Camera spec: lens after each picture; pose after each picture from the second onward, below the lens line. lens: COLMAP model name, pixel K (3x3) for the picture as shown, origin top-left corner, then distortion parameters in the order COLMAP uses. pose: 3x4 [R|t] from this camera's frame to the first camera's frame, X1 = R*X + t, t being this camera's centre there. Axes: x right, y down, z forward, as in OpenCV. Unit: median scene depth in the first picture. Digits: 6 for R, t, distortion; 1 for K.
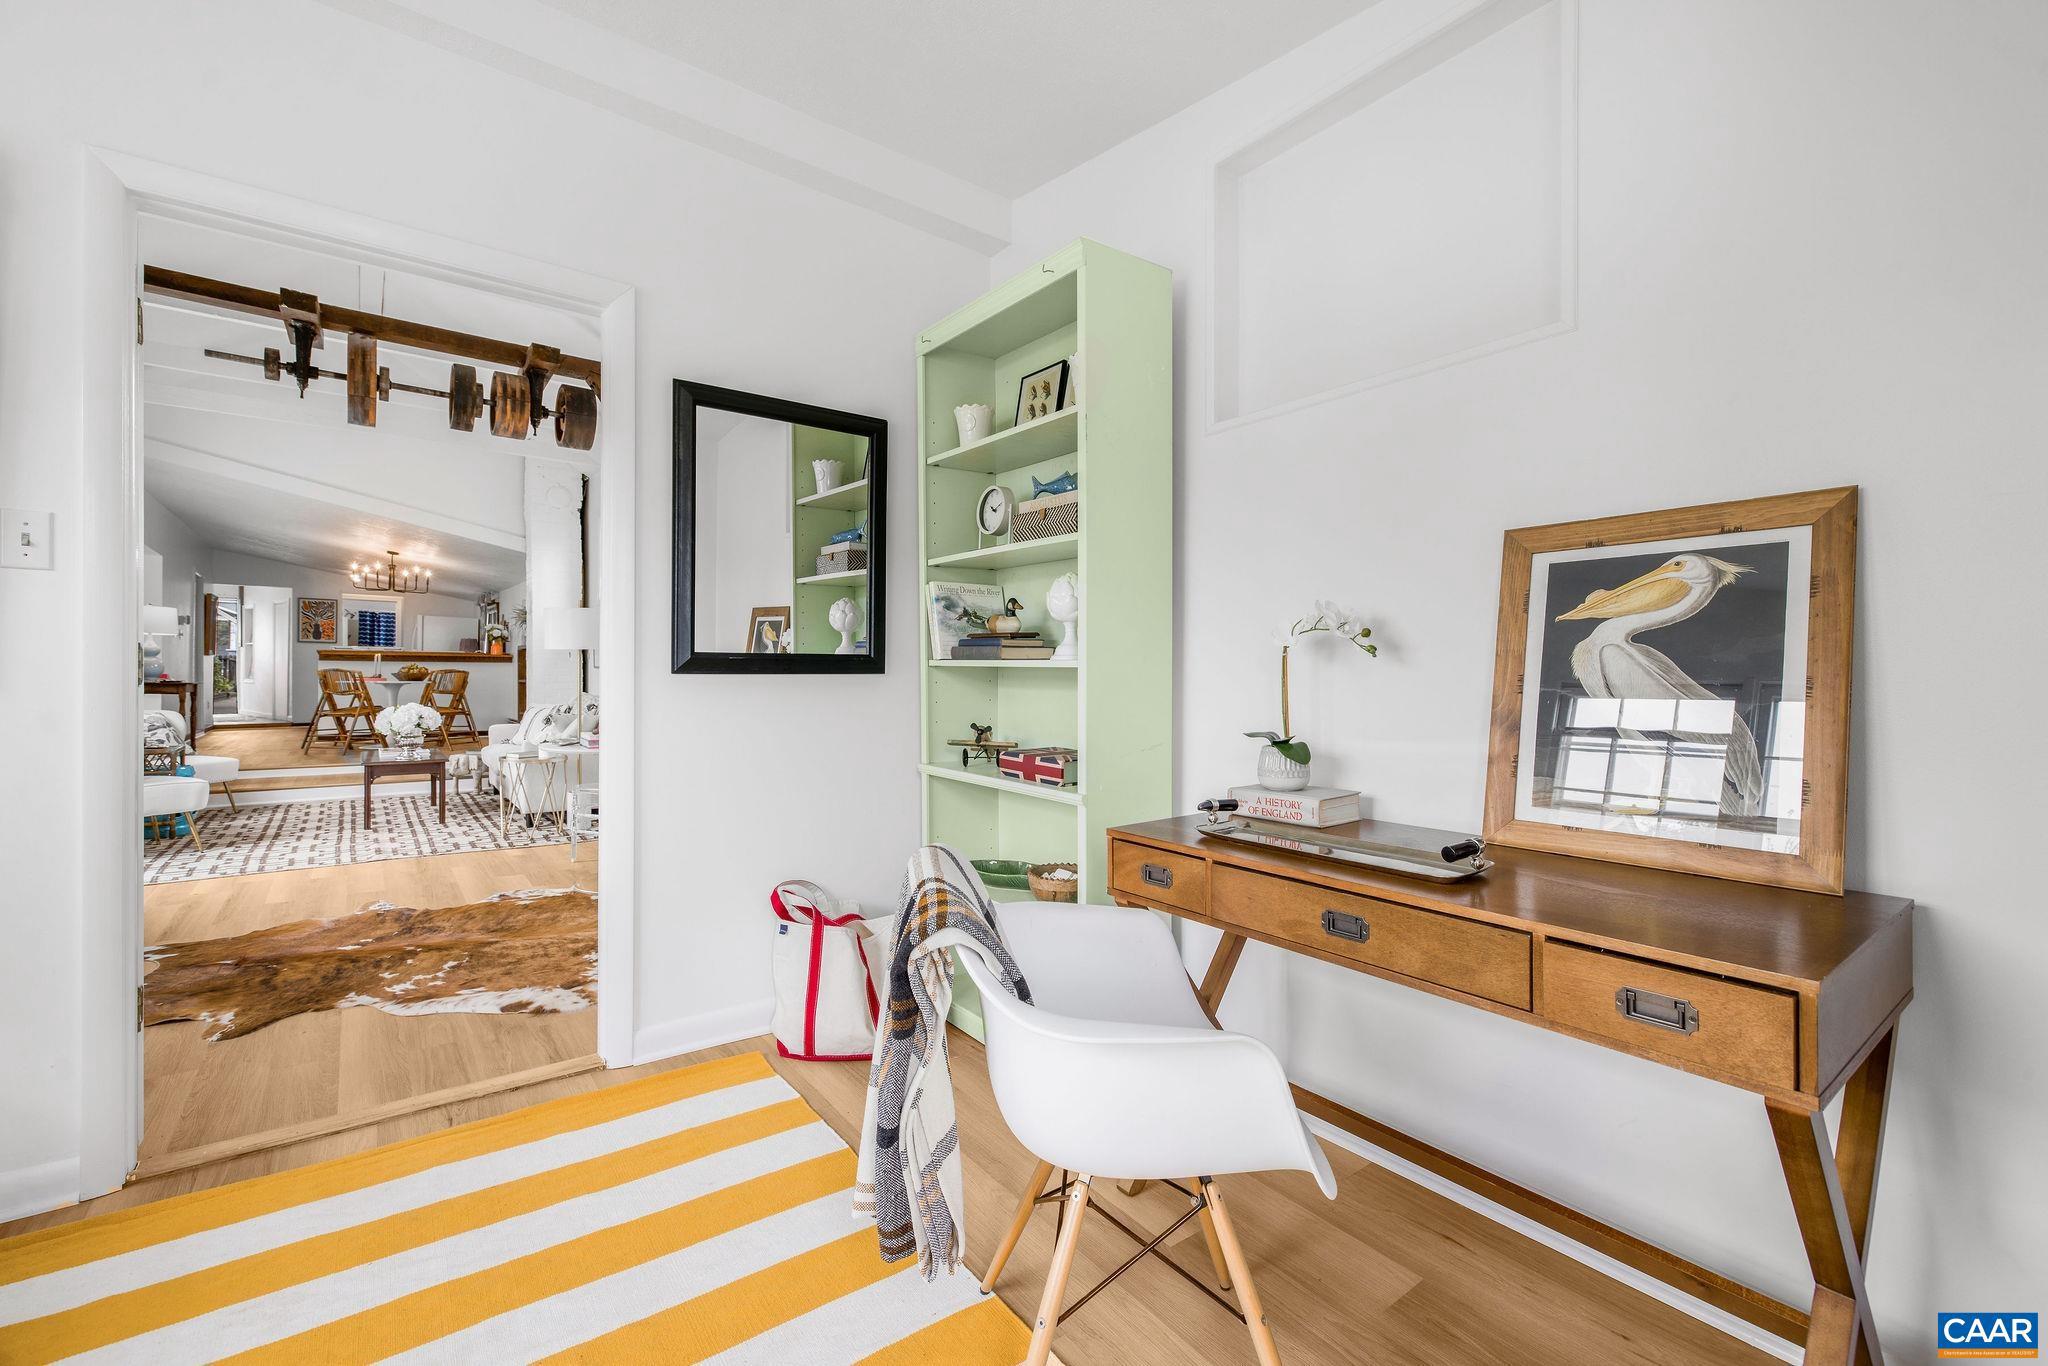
lens RADIAL K [[866.2, 0, 1011.9], [0, 866.2, 680.4], [0, 0, 1]] dist [0.001918, 0.000663]
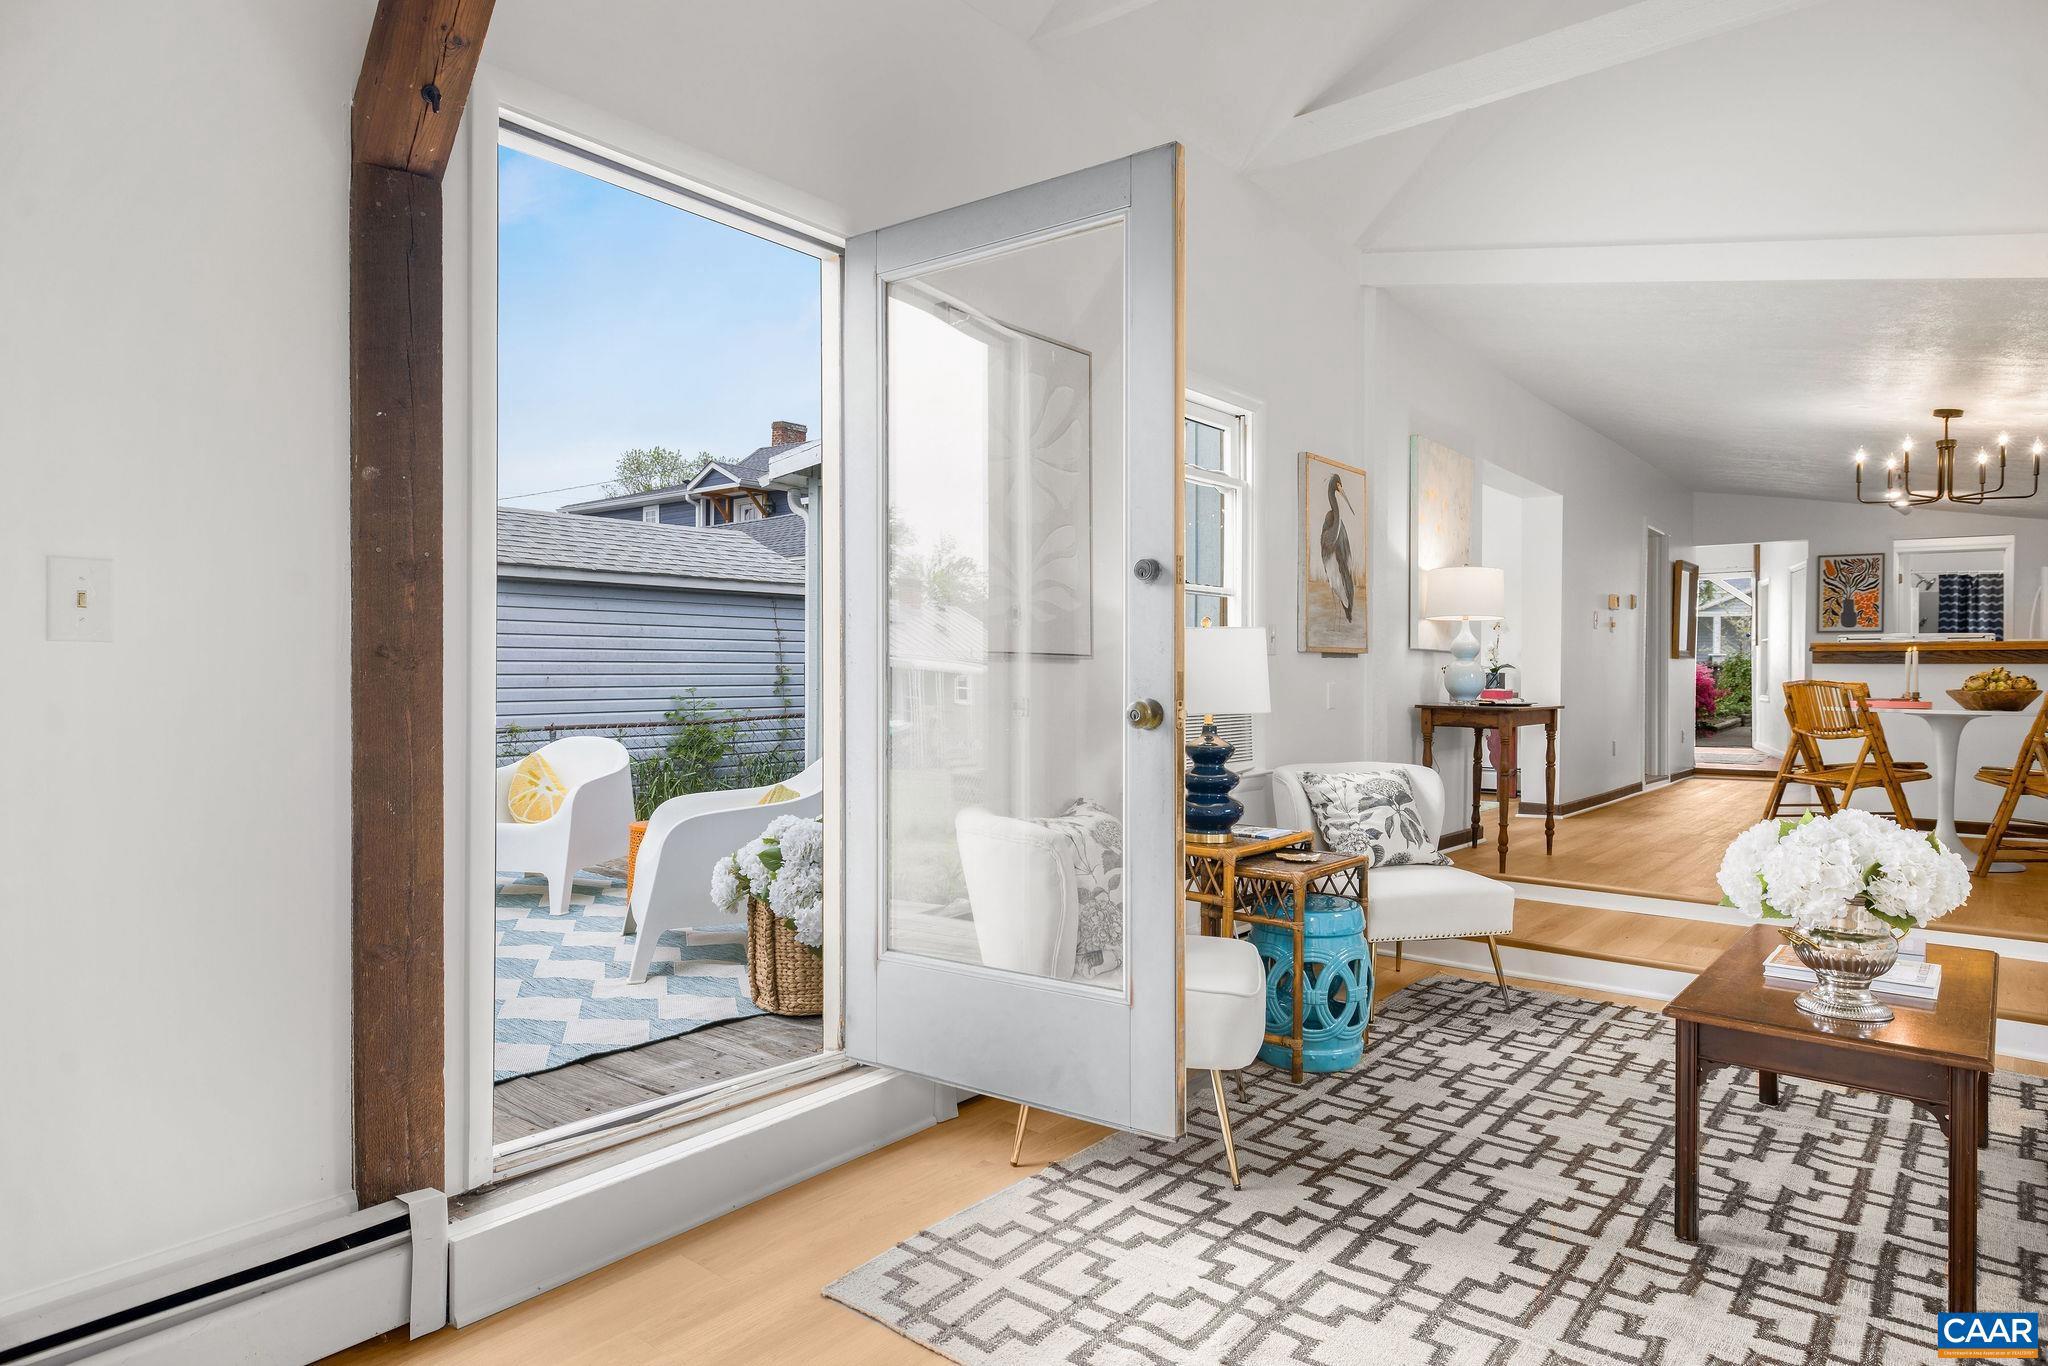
lens RADIAL K [[1173.0, 0, 1021.7], [0, 1173.0, 670.8], [0, 0, 1]] dist [0.007530, -0.002595]
pose [[0.226142, -0.008132, -0.974060, -0.440735], [-0.010416, 0.999888, -0.010766, -0.012590], [0.974039, 0.012581, 0.226032, 0.747441]]
